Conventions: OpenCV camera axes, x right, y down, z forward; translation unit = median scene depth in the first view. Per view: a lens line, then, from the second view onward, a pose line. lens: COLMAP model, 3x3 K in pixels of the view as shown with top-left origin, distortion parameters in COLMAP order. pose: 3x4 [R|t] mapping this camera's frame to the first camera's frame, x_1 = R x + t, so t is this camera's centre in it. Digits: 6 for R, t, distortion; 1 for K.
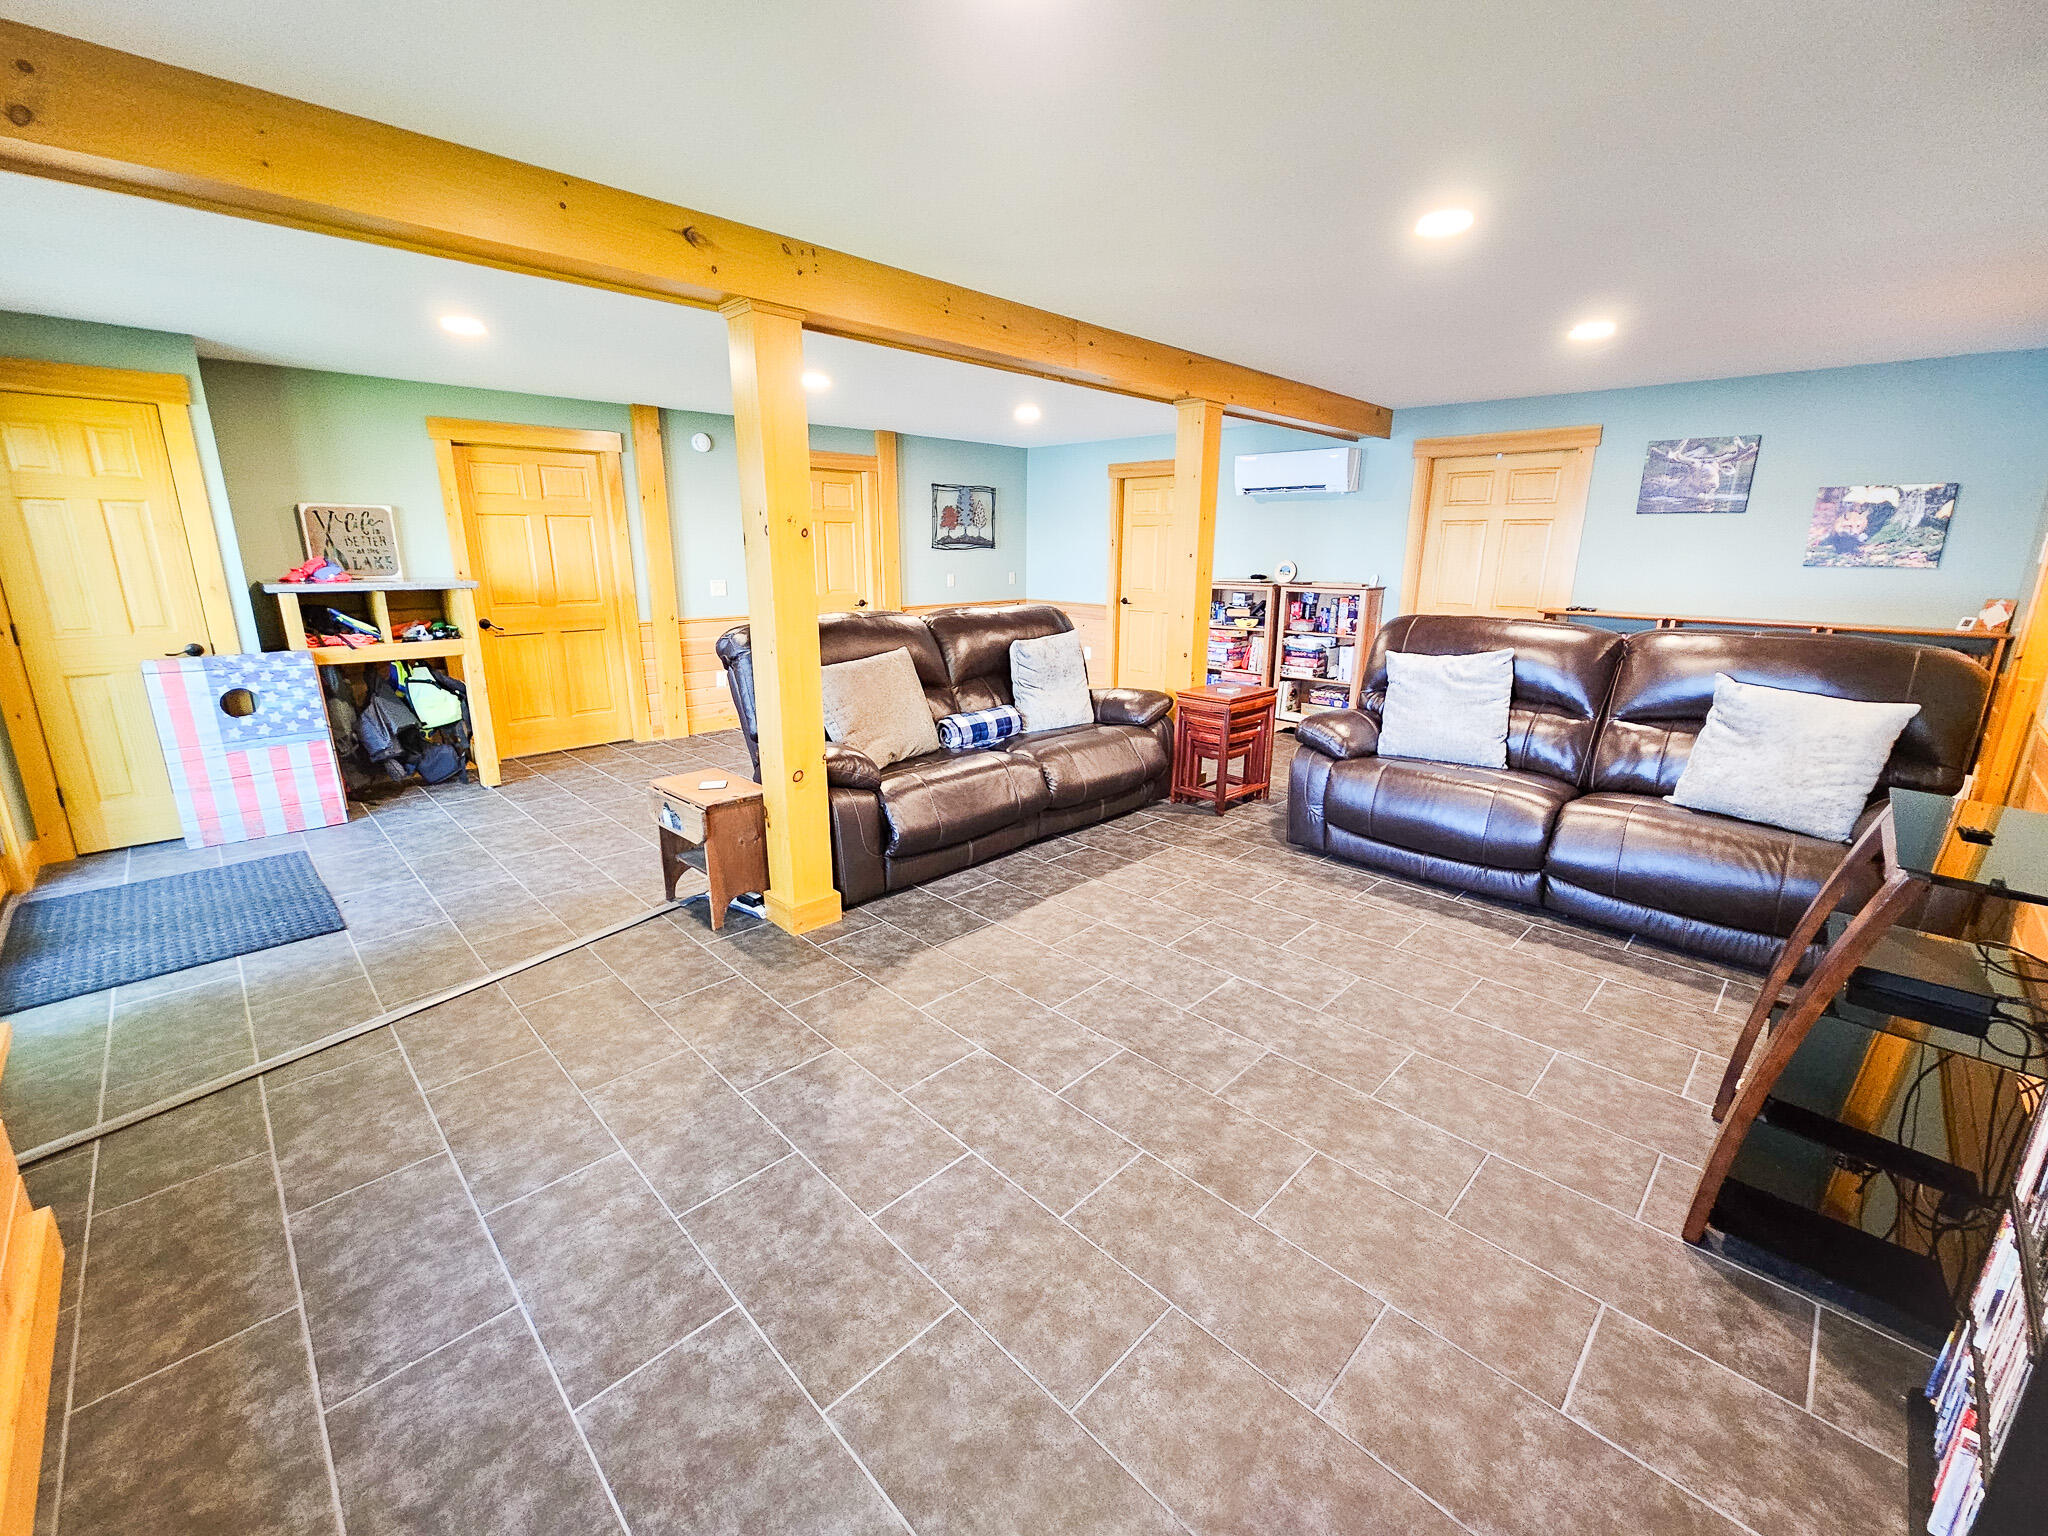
lens RADIAL K [[840.0, 0, 1027.6], [0, 840.0, 765.3], [0, 0, 1]] dist [-0.001771, 0.000334]
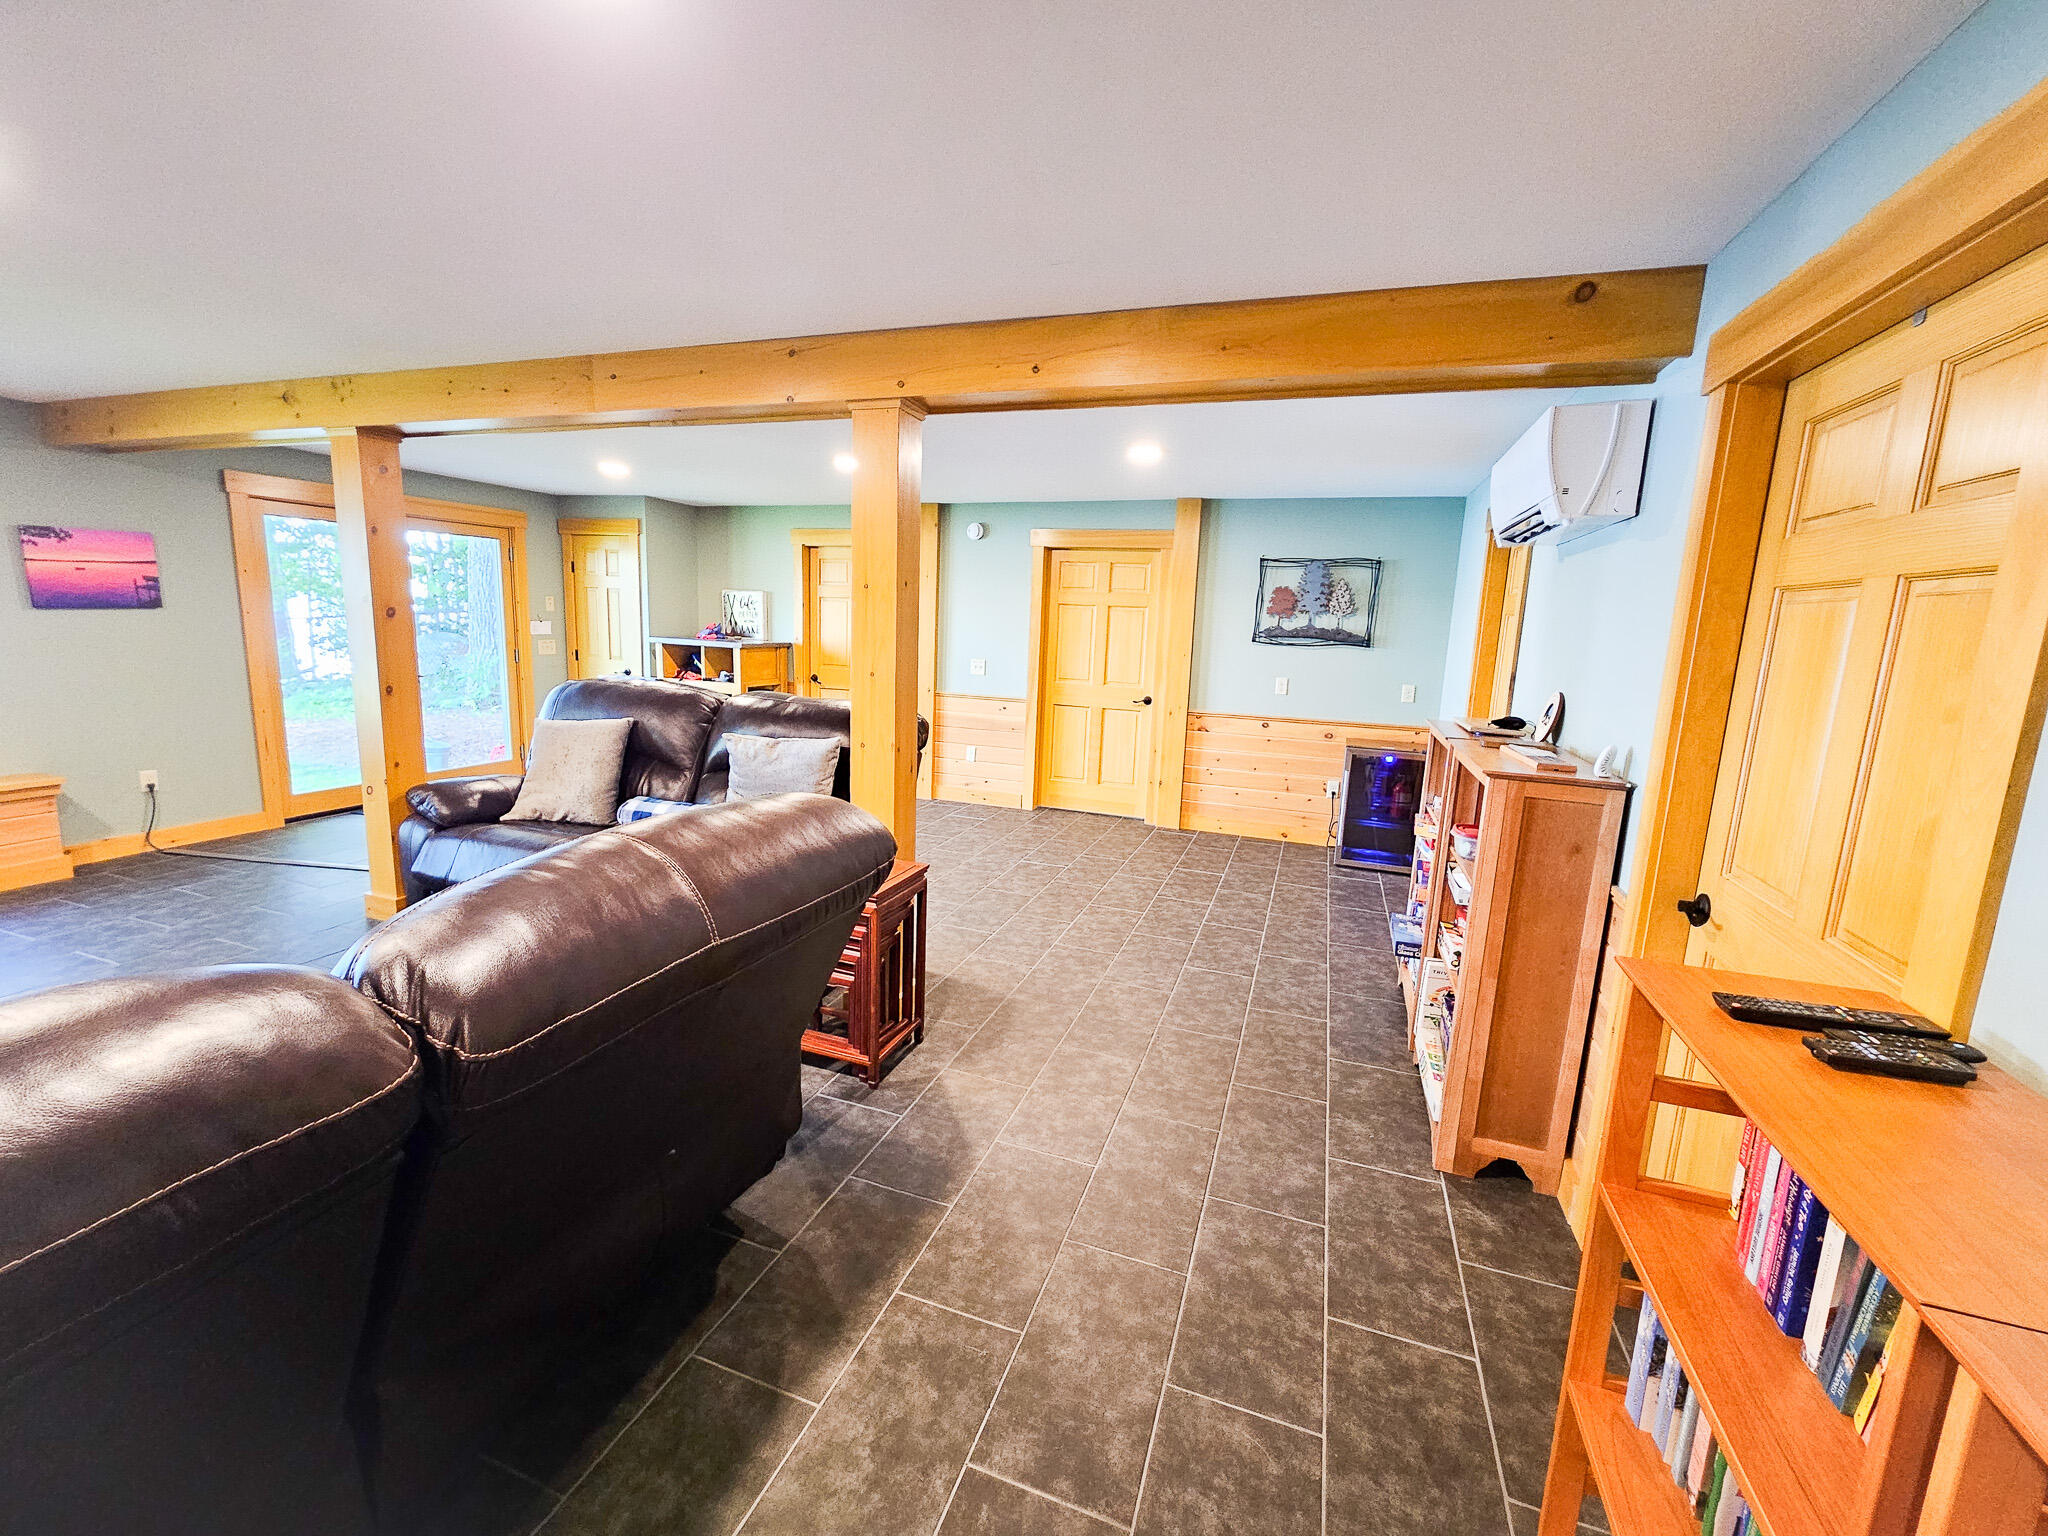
lens RADIAL K [[840.0, 0, 1024.4], [0, 840.0, 759.9], [0, 0, 1]] dist [-0.001771, 0.000334]
pose [[0.427433, 0.160601, -0.889668, 0.851893], [-0.265073, 0.963106, 0.046506, -0.237001], [0.864313, 0.215949, 0.454234, 0.869982]]
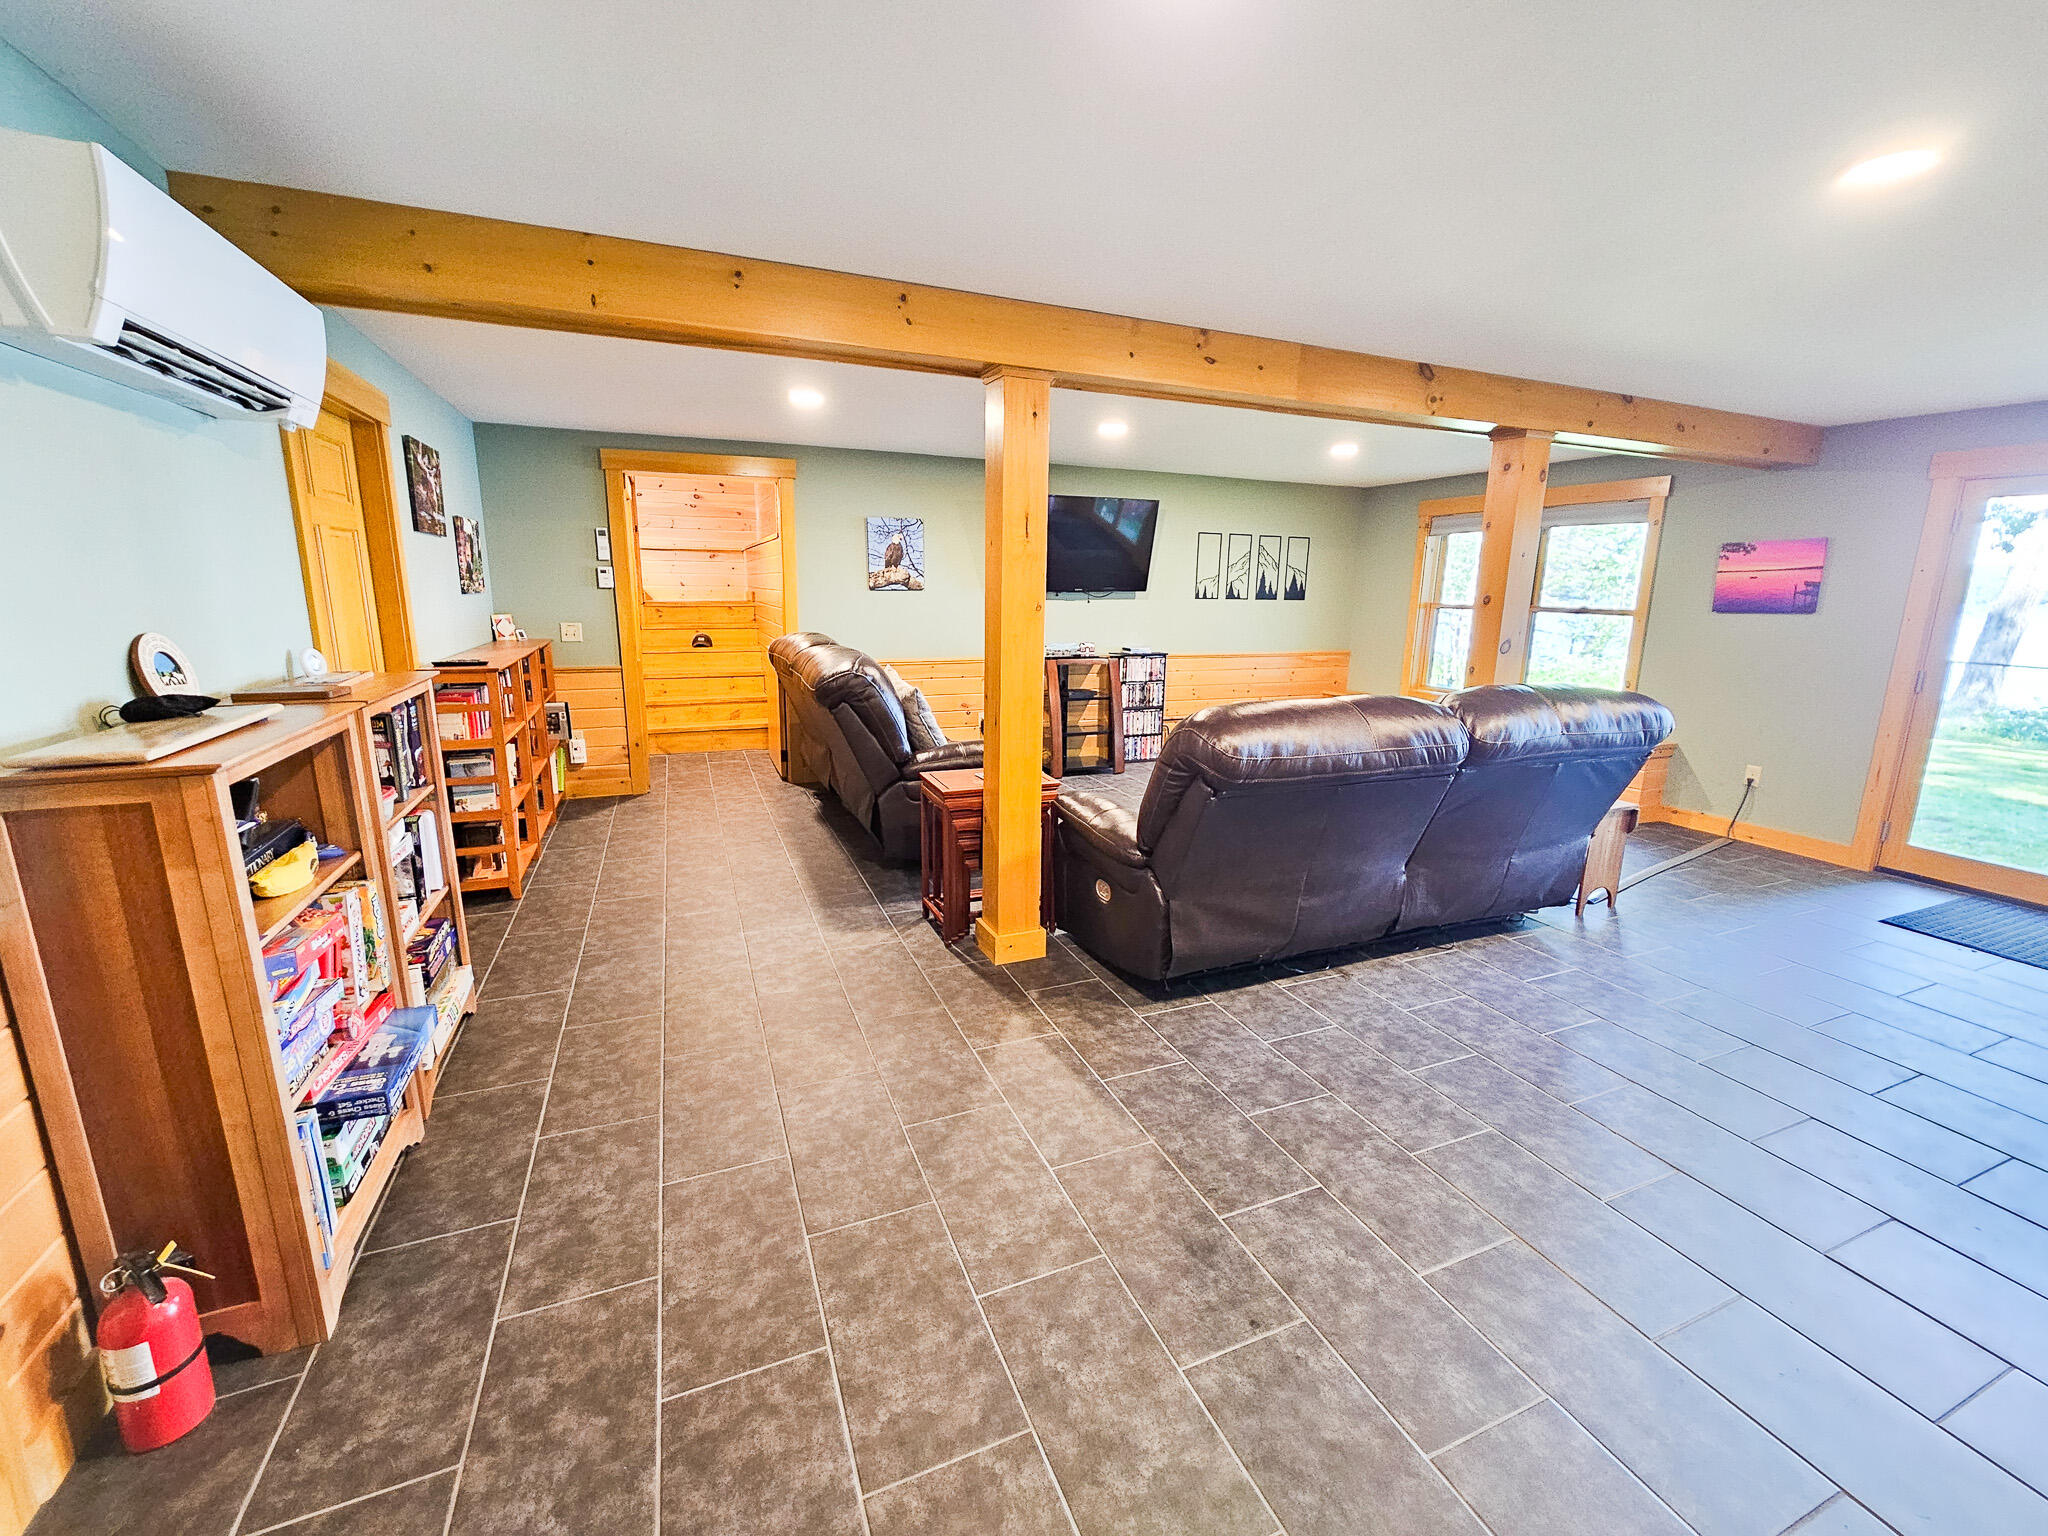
lens RADIAL K [[840.0, 0, 1028.2], [0, 840.0, 757.1], [0, 0, 1]] dist [-0.001771, 0.000334]
pose [[-0.925629, -0.097270, 0.365718, -0.070884], [0.074928, 0.900163, 0.429059, -0.447003], [-0.370940, 0.424552, -0.825929, 1.680514]]
